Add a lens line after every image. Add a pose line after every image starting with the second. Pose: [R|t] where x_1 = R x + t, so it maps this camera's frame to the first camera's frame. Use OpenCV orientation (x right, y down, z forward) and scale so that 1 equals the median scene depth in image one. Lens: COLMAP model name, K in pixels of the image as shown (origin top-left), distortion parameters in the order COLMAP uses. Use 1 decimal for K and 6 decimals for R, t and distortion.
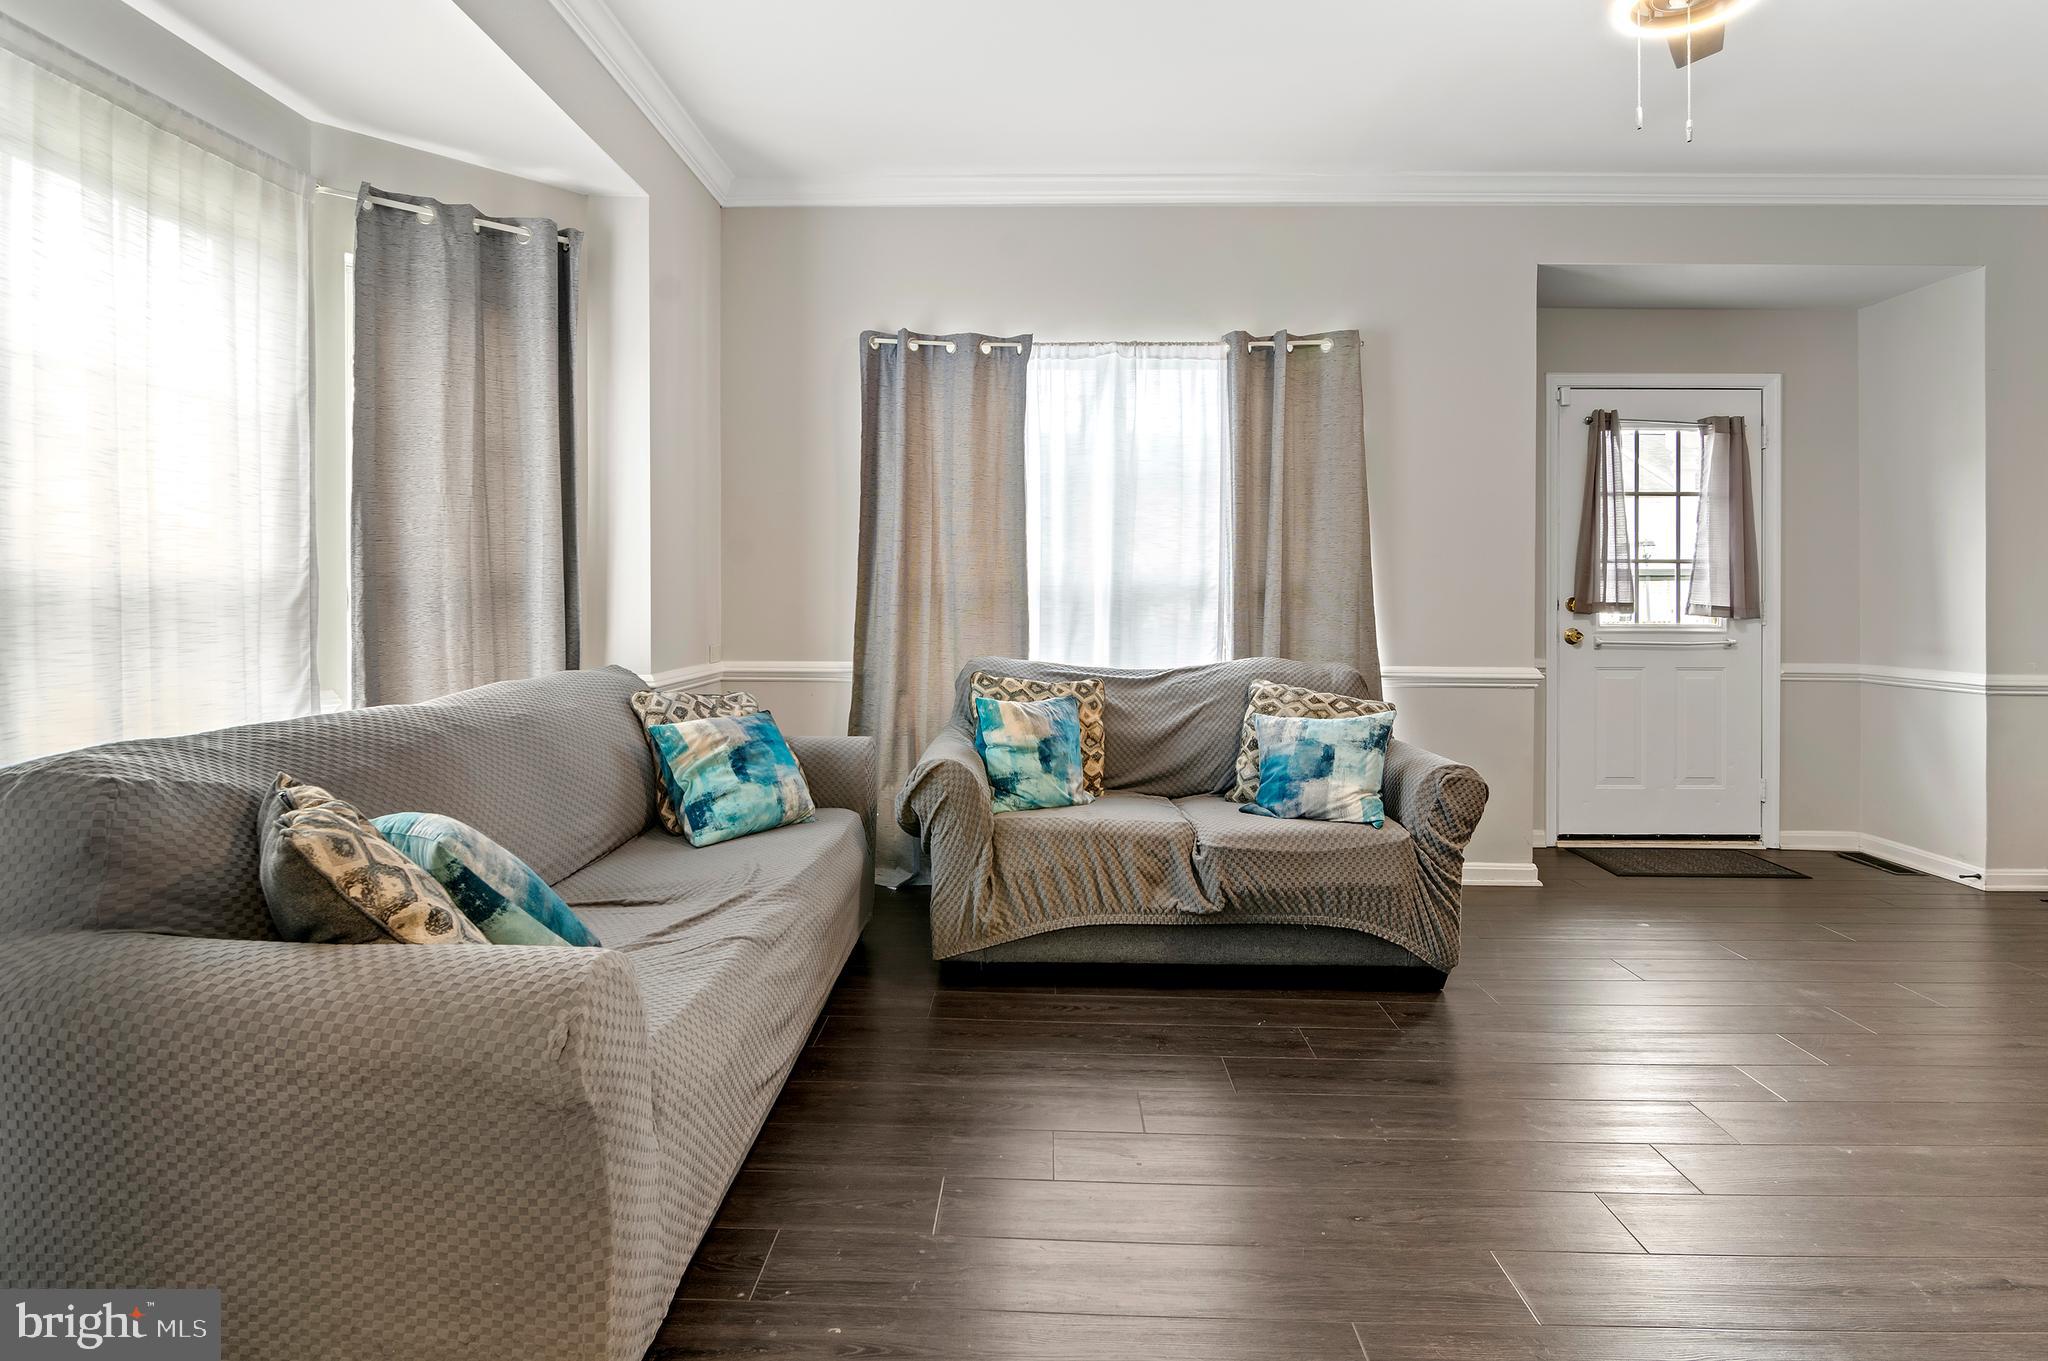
lens RADIAL K [[1024.8, 0, 1020.4], [0, 1024.8, 594.0], [0, 0, 1]] dist [-0.006326, -0.000705]
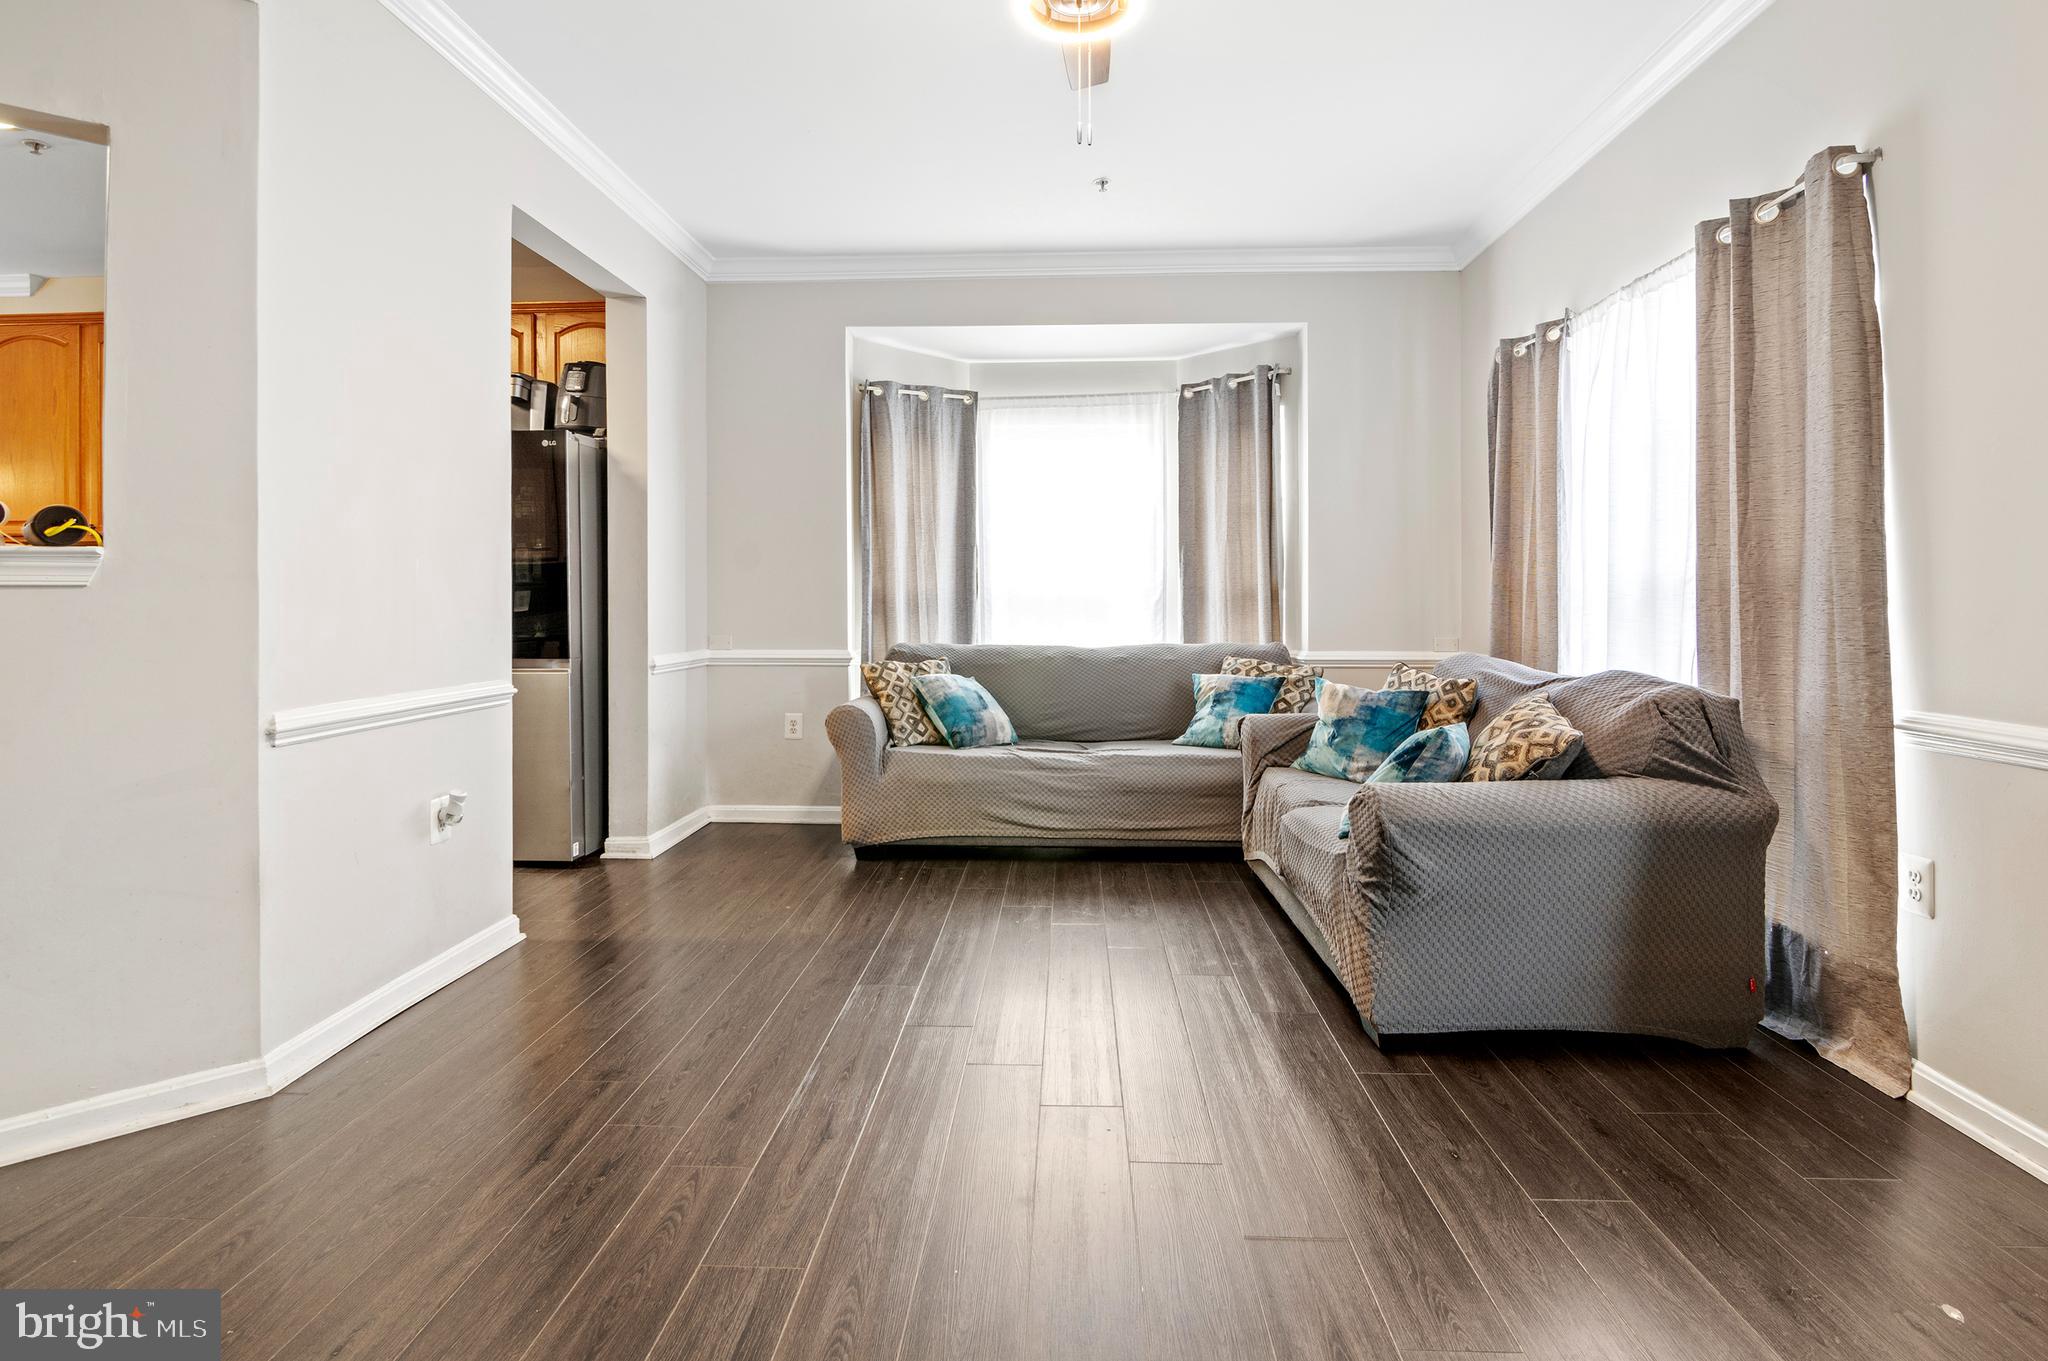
lens RADIAL K [[1014.5, 0, 1026.7], [0, 1014.5, 606.8], [0, 0, 1]] dist [-0.001471, -0.001102]
pose [[-0.013256, -0.000385, -0.999912, 1.042939], [0.001197, 0.999999, -0.000401, 0.014904], [0.999911, -0.001203, -0.013256, 0.593525]]
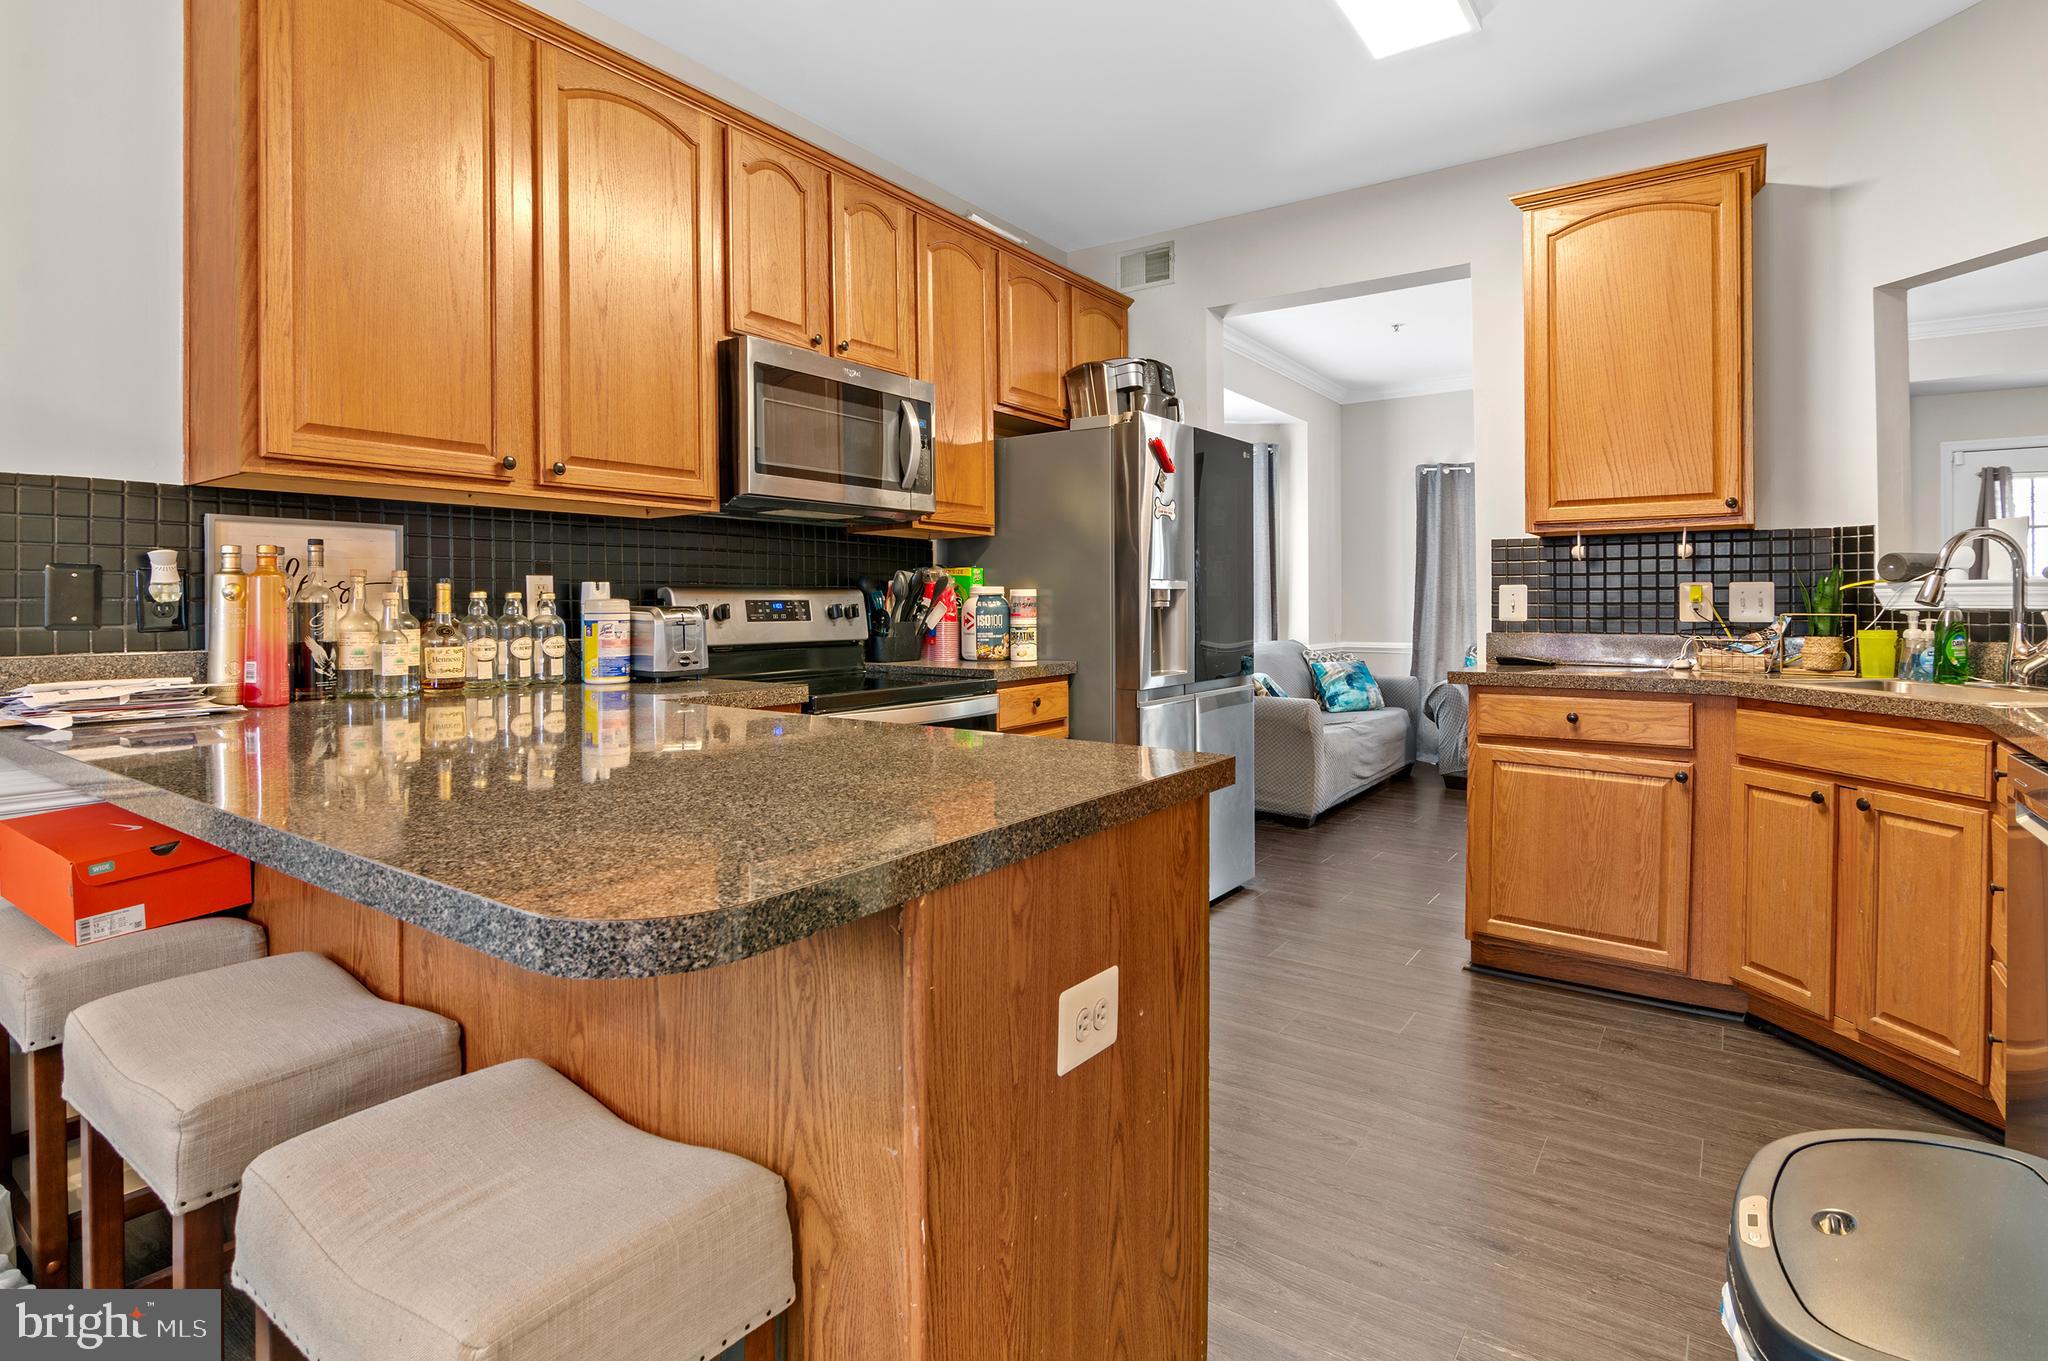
lens RADIAL K [[1026.4, 0, 1026.2], [0, 1026.4, 615.0], [0, 0, 1]] dist [-0.009328, -0.000232]
pose [[0.833599, -0.001157, -0.552369, 0.320297], [0.008751, 0.999900, 0.011112, -0.012572], [0.552301, -0.014097, 0.833525, -1.078099]]
